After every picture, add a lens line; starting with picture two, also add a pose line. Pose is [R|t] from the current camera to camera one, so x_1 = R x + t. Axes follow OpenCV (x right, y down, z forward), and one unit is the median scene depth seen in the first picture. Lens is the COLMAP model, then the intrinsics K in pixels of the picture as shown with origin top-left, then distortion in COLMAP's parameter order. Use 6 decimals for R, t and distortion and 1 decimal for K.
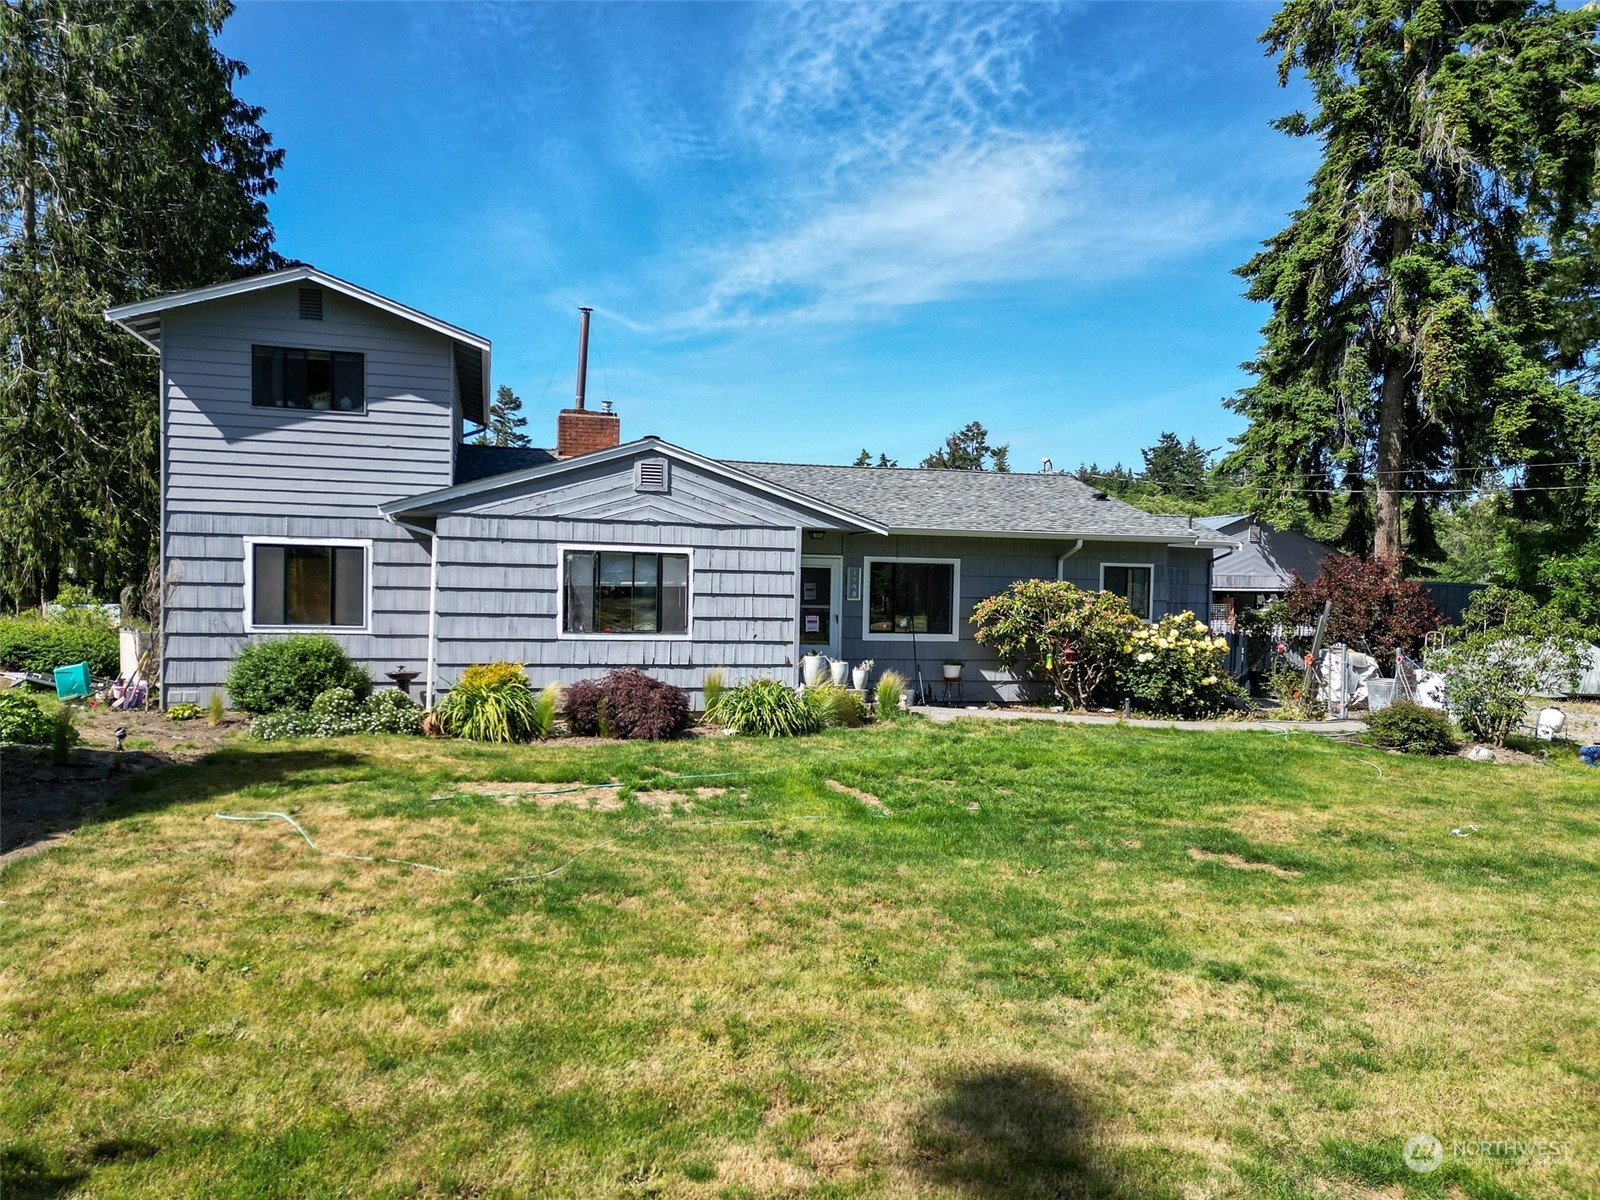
lens RADIAL K [[1180.3, 0, 800.0], [0, 1180.3, 600.0], [0, 0, 1]] dist [0.116102, -0.123485]
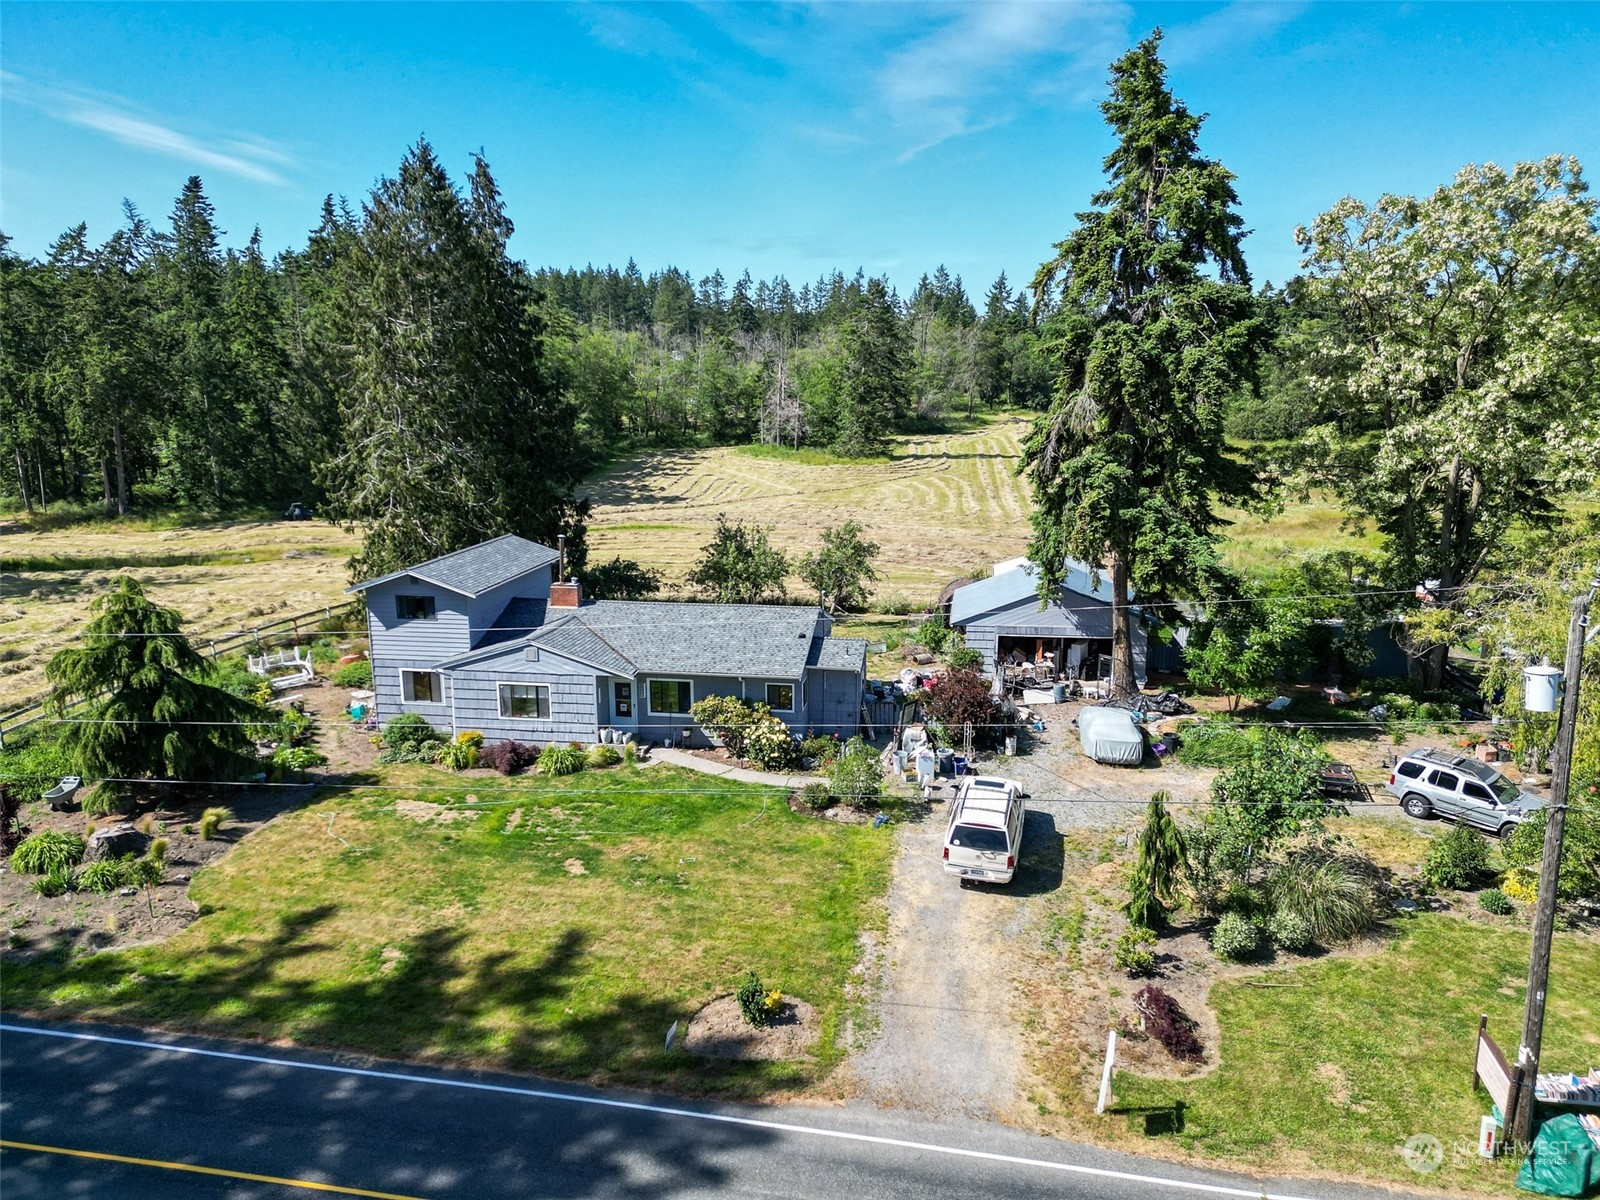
lens RADIAL K [[1180.3, 0, 800.0], [0, 1180.3, 600.0], [0, 0, 1]] dist [0.116102, -0.123485]
pose [[0.906877, 0.064815, -0.416382, 1.336875], [0.015805, 0.982173, 0.187312, -0.643597], [0.421100, -0.176450, 0.889686, -0.862625]]
